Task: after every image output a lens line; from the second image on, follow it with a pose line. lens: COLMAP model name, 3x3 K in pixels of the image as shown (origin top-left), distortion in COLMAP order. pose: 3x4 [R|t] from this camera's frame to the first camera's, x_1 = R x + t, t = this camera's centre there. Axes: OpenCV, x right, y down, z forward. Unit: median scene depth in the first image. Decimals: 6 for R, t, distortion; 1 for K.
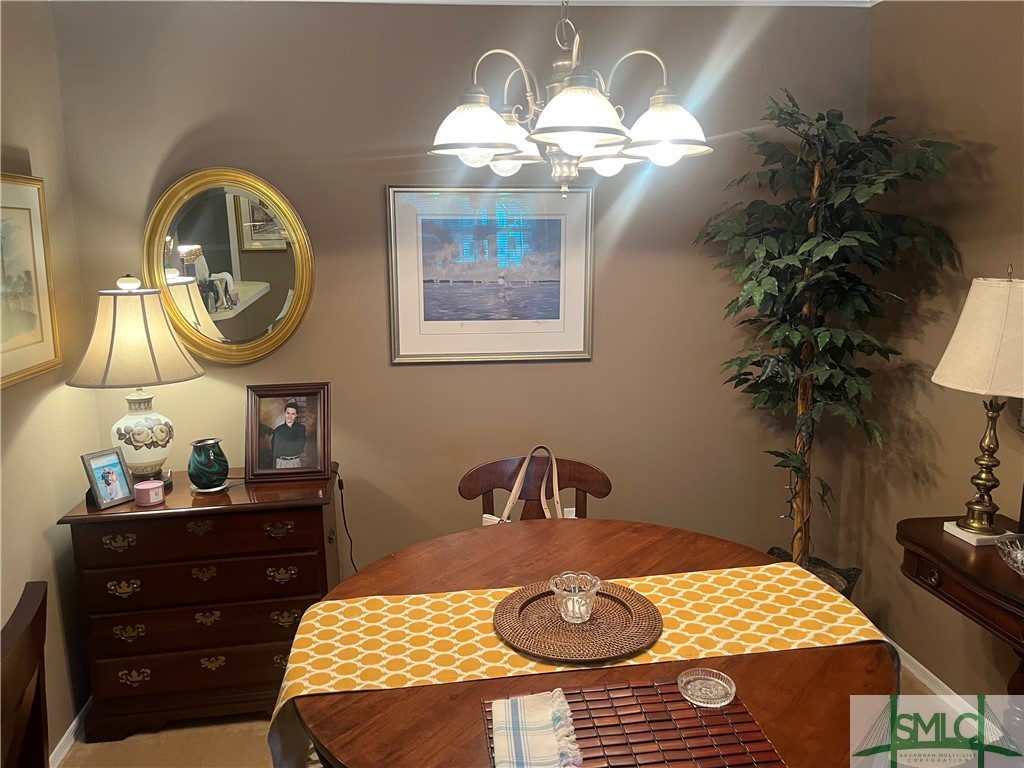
lens RADIAL K [[776.3, 0, 510.5], [0, 776.3, 379.6], [0, 0, 1]] dist [-0.001568, -0.008063]
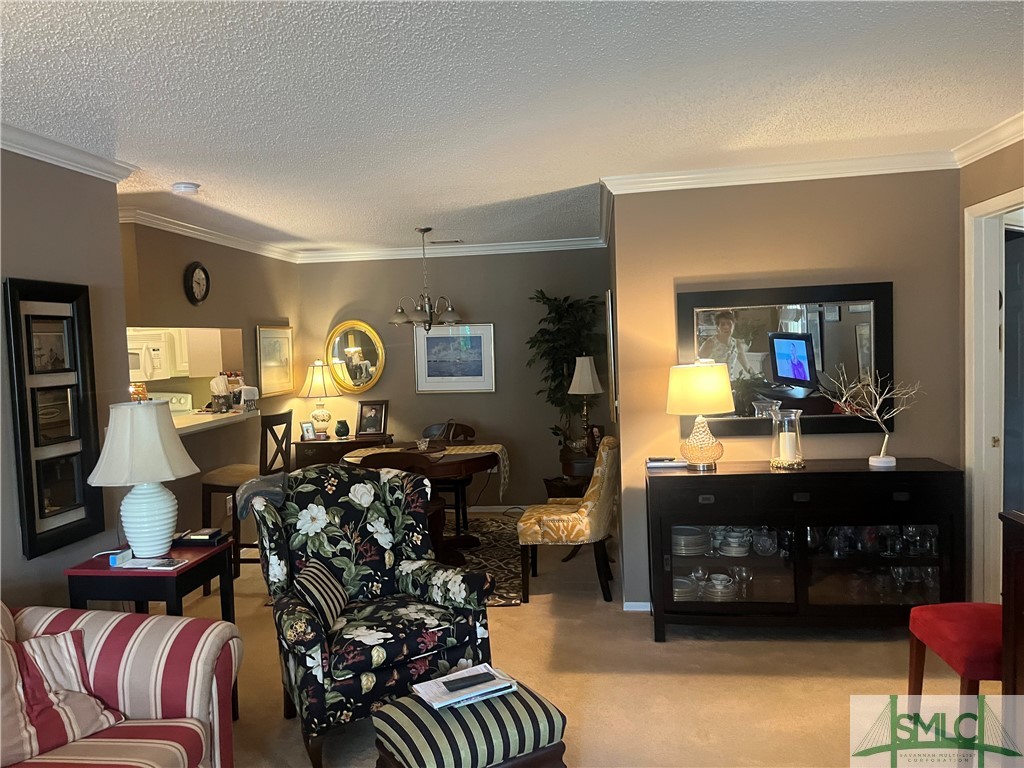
lens RADIAL K [[776.3, 0, 512.6], [0, 776.3, 383.2], [0, 0, 1]] dist [-0.001568, -0.008063]
pose [[0.966764, -0.001959, -0.255663, 0.845729], [-0.024420, 0.994691, -0.099964, 0.199909], [0.254501, 0.102885, 0.961584, -1.415373]]
